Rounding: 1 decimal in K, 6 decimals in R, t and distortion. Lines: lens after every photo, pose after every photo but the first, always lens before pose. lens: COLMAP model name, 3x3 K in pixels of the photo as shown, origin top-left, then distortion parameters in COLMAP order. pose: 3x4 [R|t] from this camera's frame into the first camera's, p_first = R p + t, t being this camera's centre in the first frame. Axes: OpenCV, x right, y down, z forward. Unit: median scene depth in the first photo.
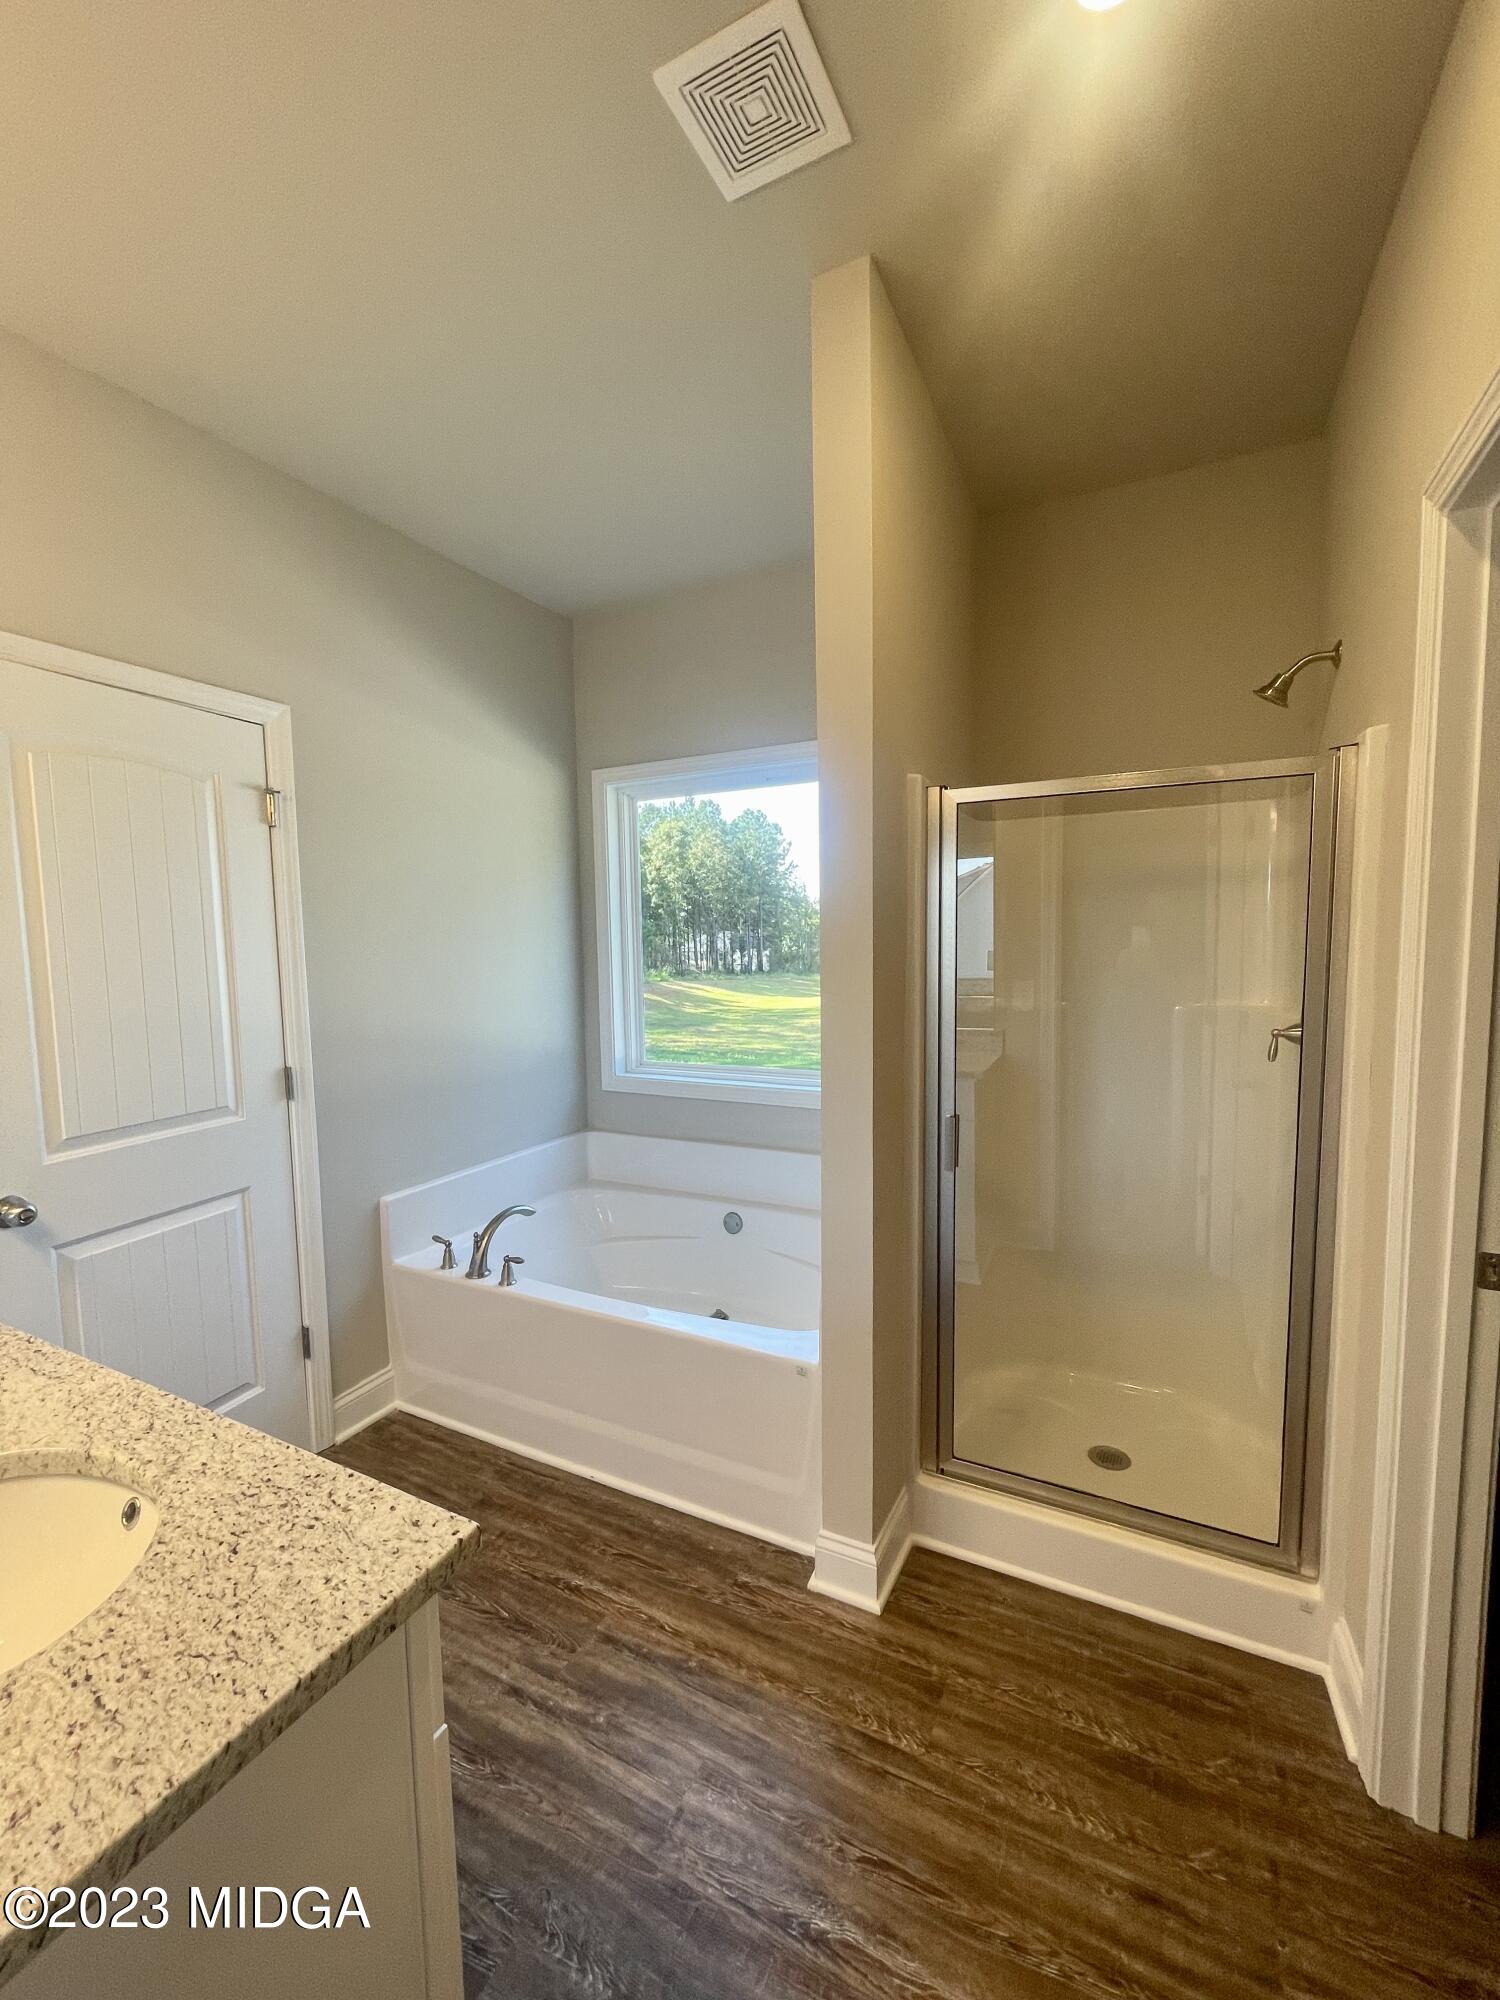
lens RADIAL K [[806.5, 0, 750.0], [0, 806.5, 1000.0], [0, 0, 1]] dist [-0.004678, -0.000320]
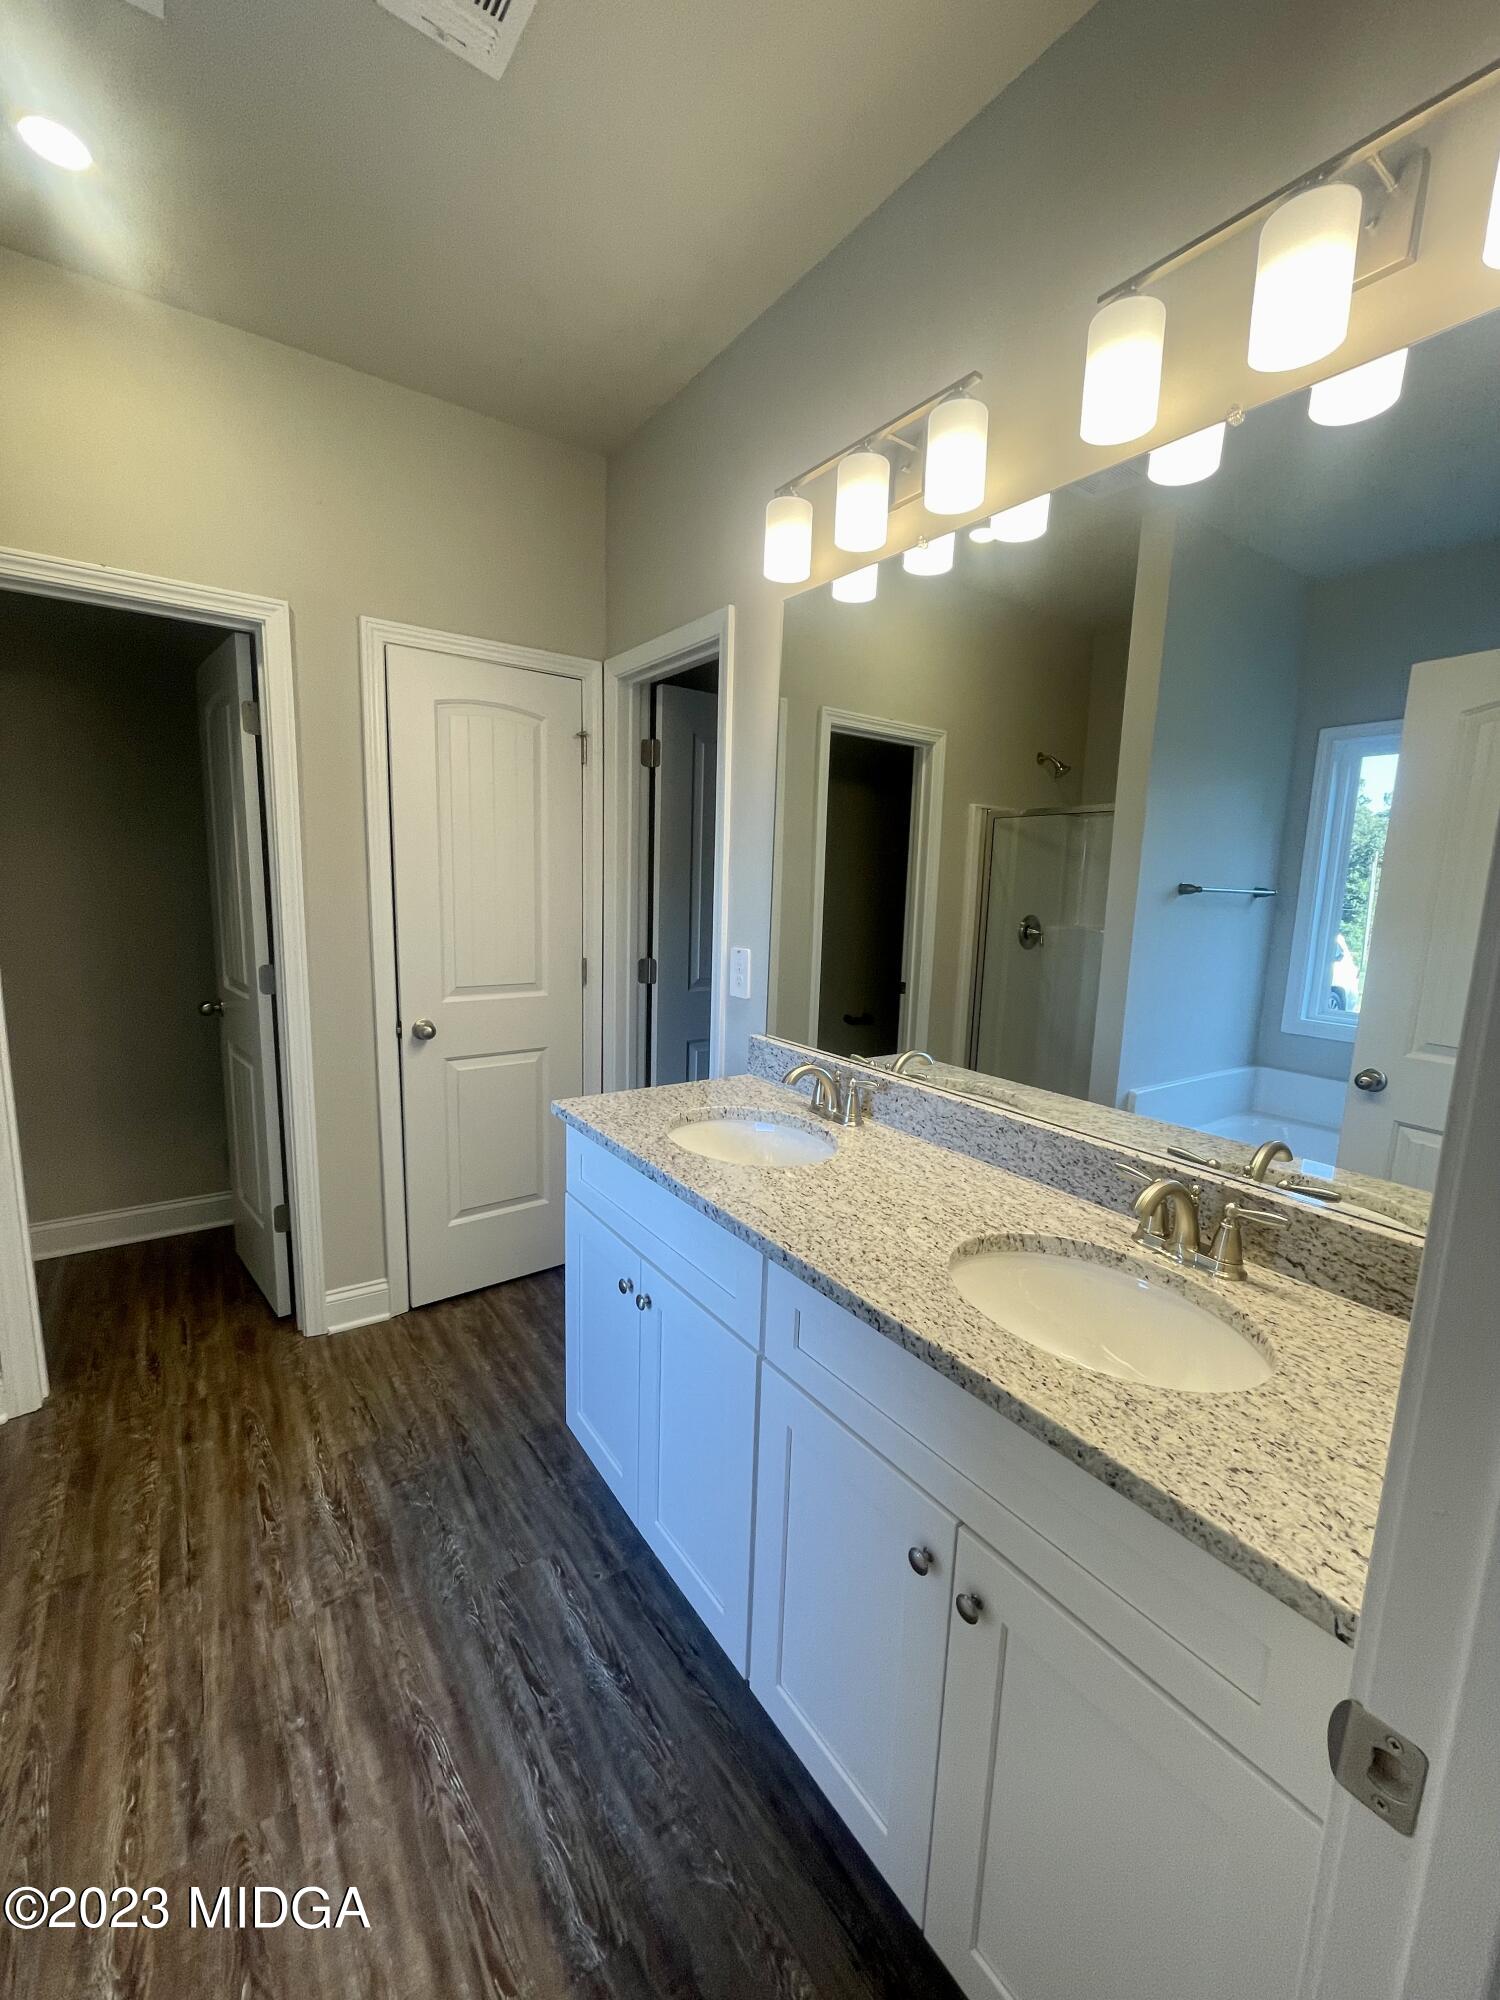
lens RADIAL K [[806.5, 0, 750.0], [0, 806.5, 1000.0], [0, 0, 1]] dist [-0.004678, -0.000320]
pose [[-0.885371, -0.077943, 0.458304, -1.081675], [0.023428, 0.977111, 0.211436, -0.069905], [-0.464294, 0.197936, -0.863280, 1.529928]]
